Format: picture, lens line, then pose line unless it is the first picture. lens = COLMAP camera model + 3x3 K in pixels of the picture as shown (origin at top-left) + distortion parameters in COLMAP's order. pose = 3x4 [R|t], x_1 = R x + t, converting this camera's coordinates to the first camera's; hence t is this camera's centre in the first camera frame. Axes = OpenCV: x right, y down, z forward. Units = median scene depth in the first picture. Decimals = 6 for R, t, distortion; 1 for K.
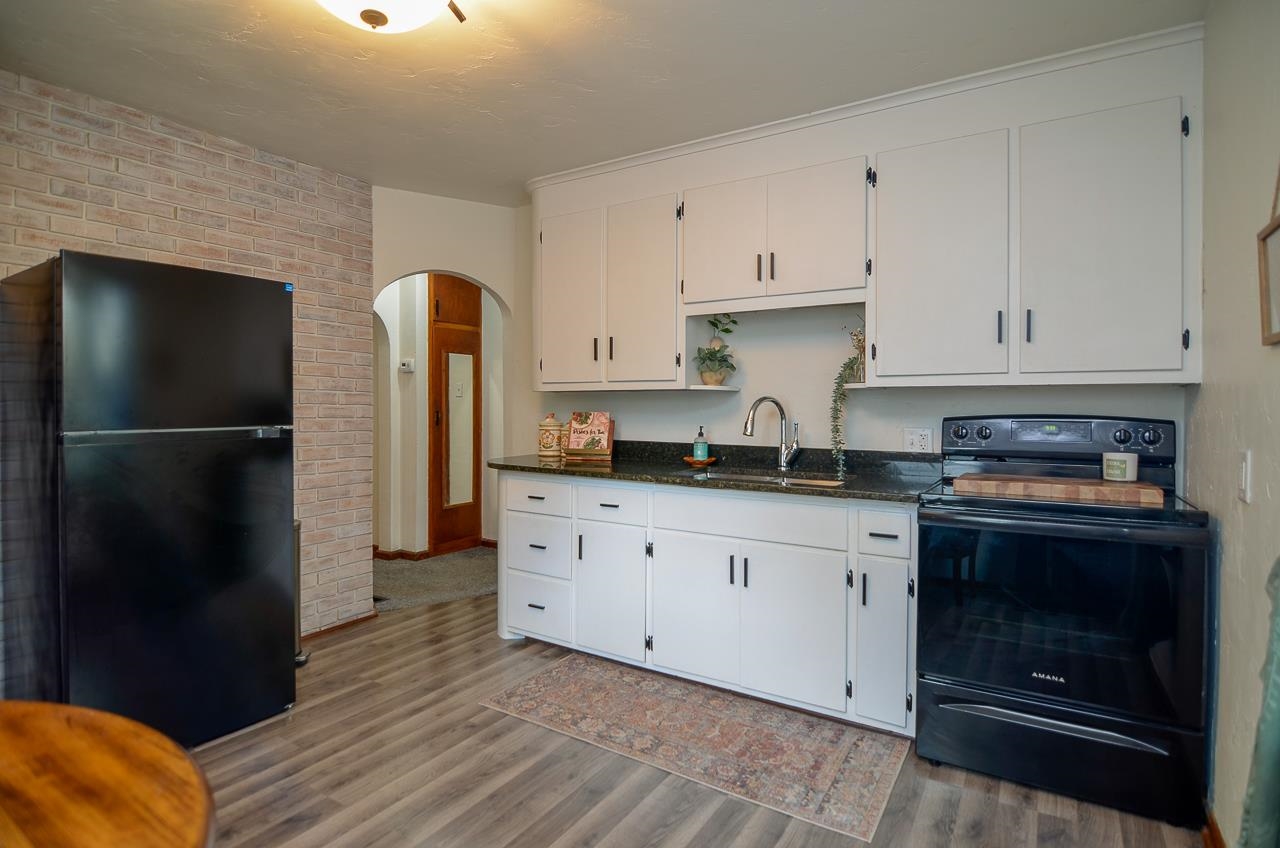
lens RADIAL K [[647.6, 0, 630.0], [0, 647.6, 412.1], [0, 0, 1]] dist [-0.002558, -0.007880]
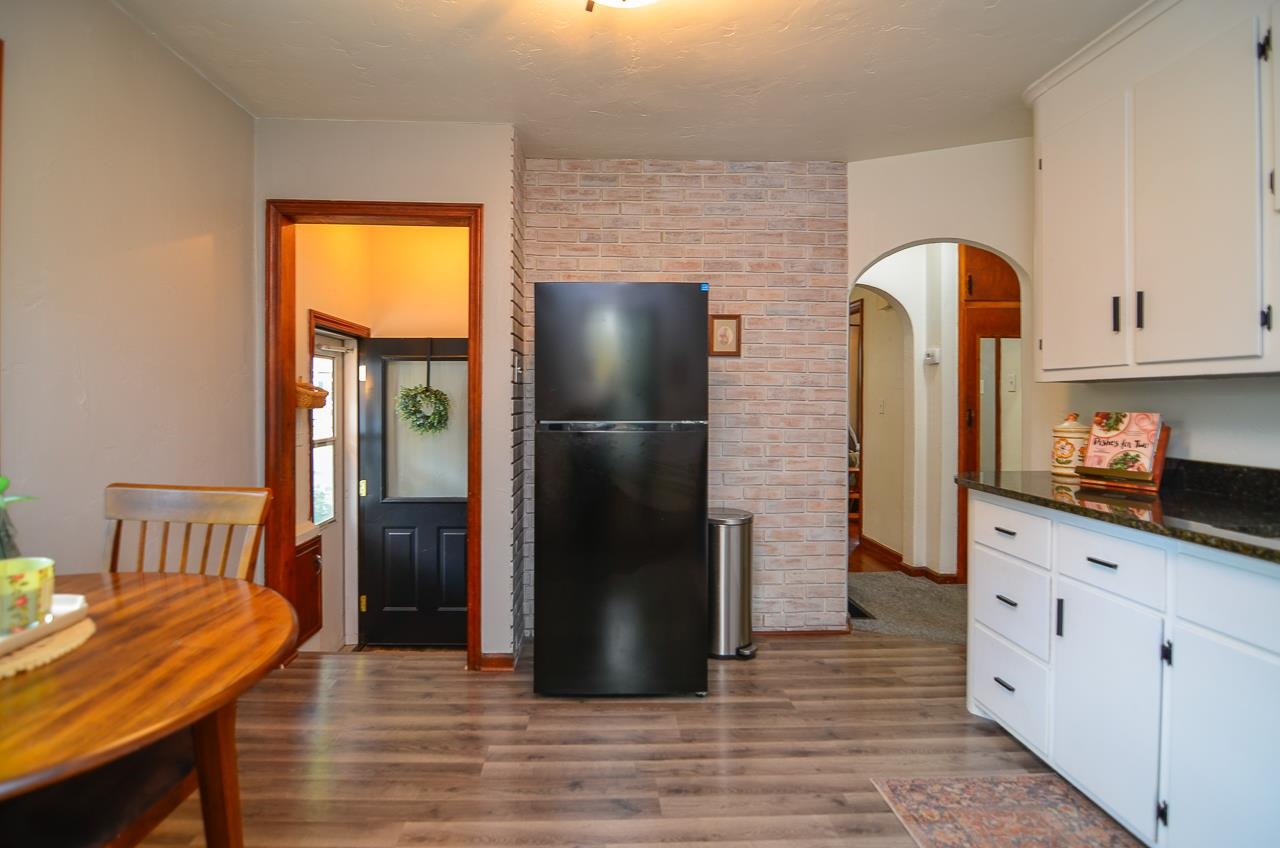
lens RADIAL K [[647.6, 0, 612.3], [0, 647.6, 400.7], [0, 0, 1]] dist [-0.002558, -0.007880]
pose [[0.569814, 0.000462, -0.821774, 0.198413], [-0.011746, 0.999902, -0.007583, -0.001287], [0.821690, 0.013973, 0.569763, 0.243223]]
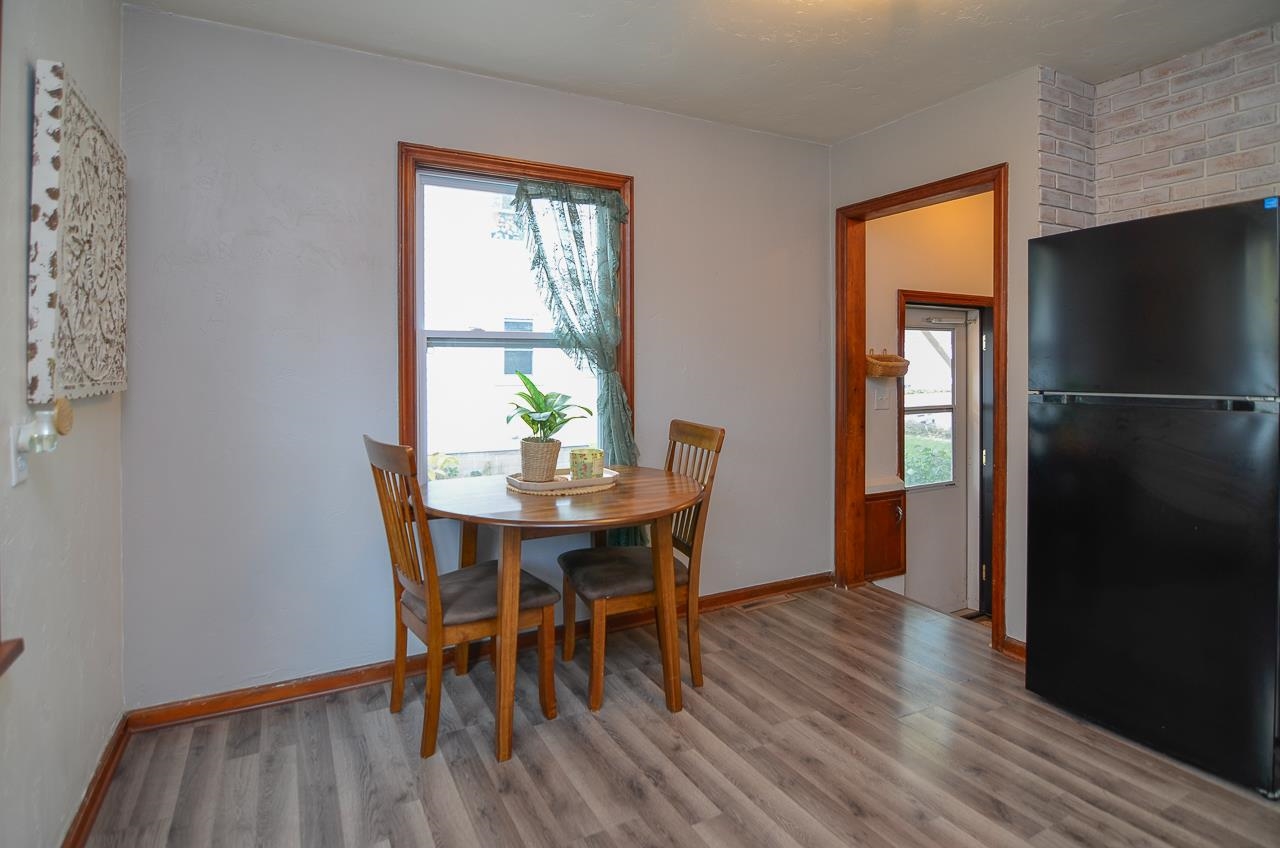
lens RADIAL K [[647.6, 0, 614.6], [0, 647.6, 366.9], [0, 0, 1]] dist [-0.002558, -0.007880]
pose [[-0.491970, -0.005353, -0.870596, 0.362968], [-0.010467, 0.999945, -0.000233, -0.004175], [0.870549, 0.008998, -0.491999, 0.600501]]
